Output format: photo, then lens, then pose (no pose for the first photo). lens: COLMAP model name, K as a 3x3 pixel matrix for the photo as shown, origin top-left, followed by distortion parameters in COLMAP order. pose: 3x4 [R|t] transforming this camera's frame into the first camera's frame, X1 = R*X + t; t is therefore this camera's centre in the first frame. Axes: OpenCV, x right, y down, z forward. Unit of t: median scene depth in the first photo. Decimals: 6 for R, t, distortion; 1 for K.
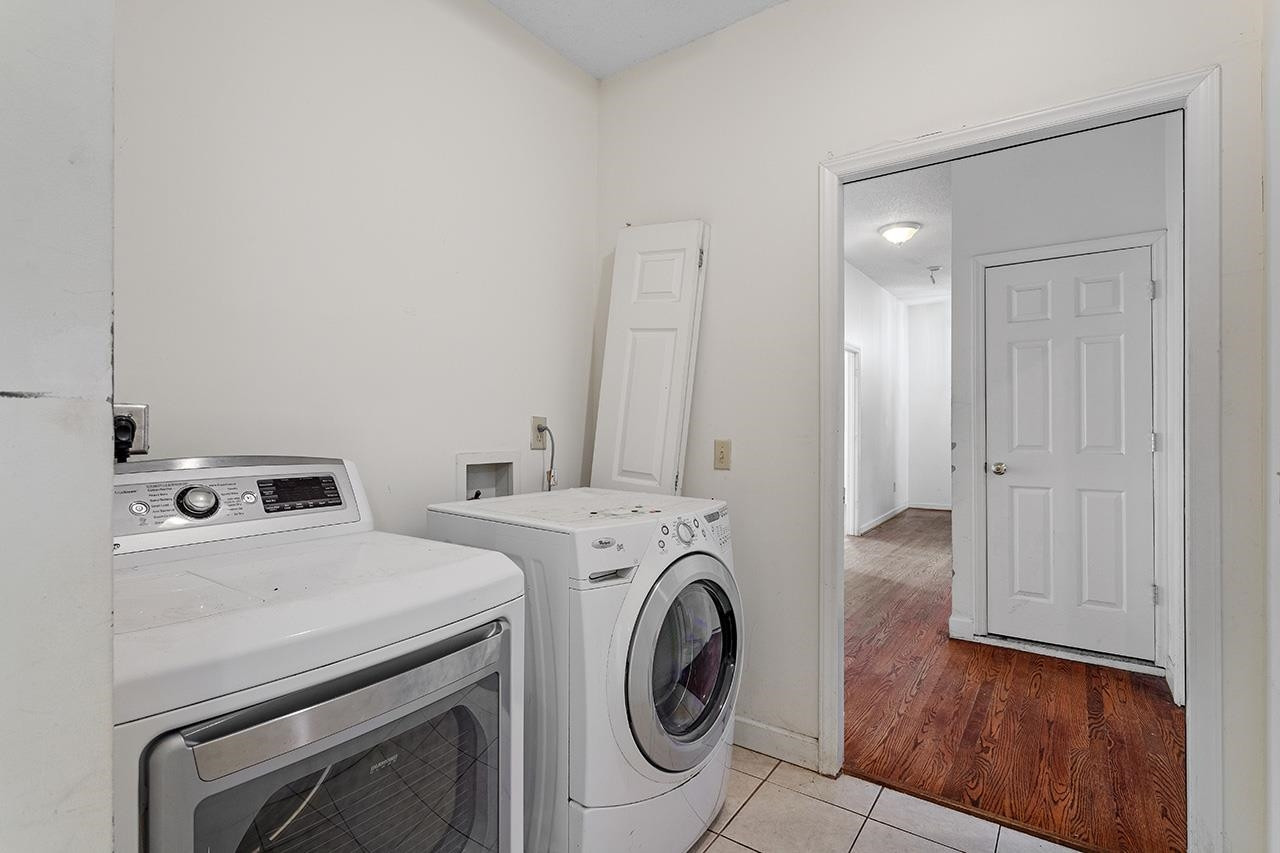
lens RADIAL K [[612.2, 0, 641.7], [0, 612.2, 423.5], [0, 0, 1]] dist [0.000117, 0.000262]
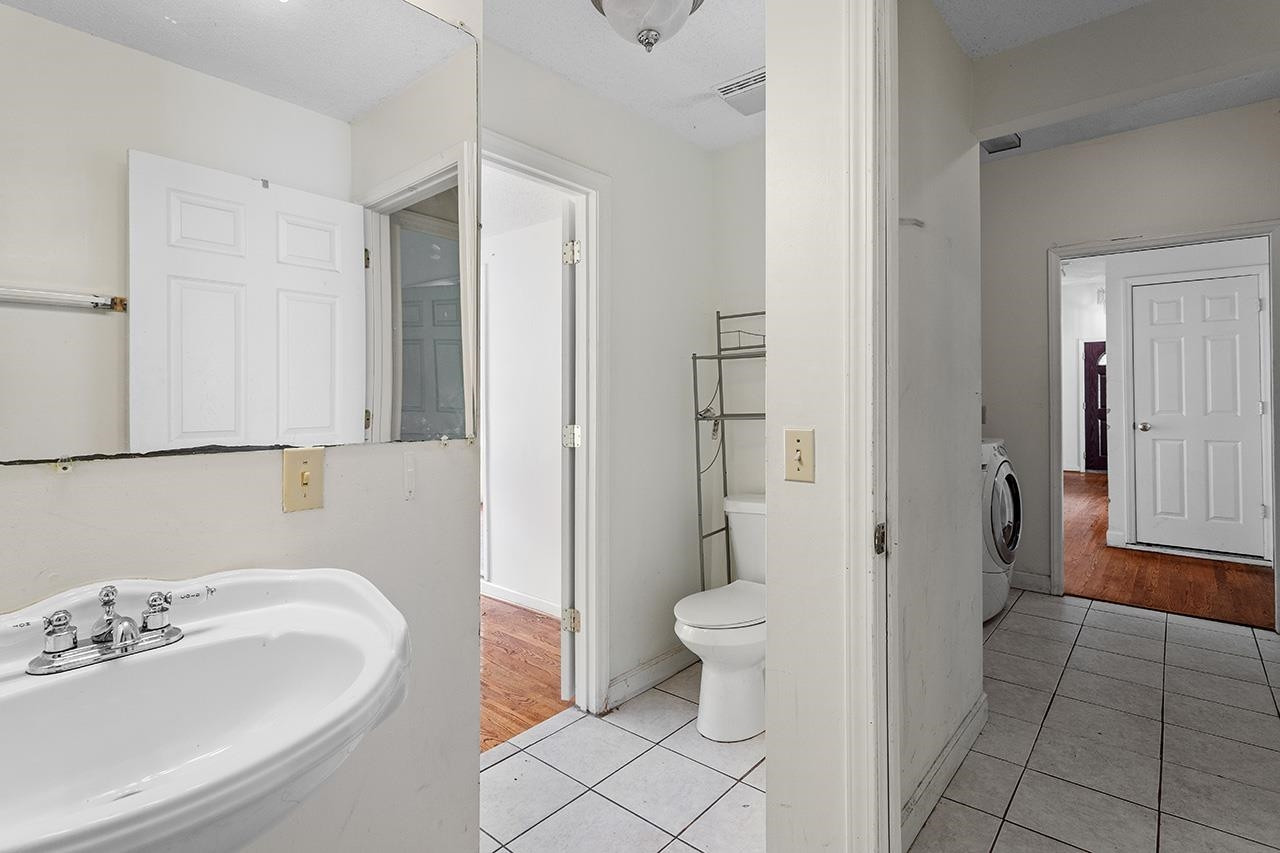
lens RADIAL K [[626.0, 0, 637.8], [0, 626.0, 387.8], [0, 0, 1]] dist [0.002055, 0.000337]
pose [[0.994899, -0.001599, -0.100863, -0.470755], [0.000632, 0.999954, -0.009619, -0.004573], [0.100873, 0.009506, 0.994854, -0.609731]]
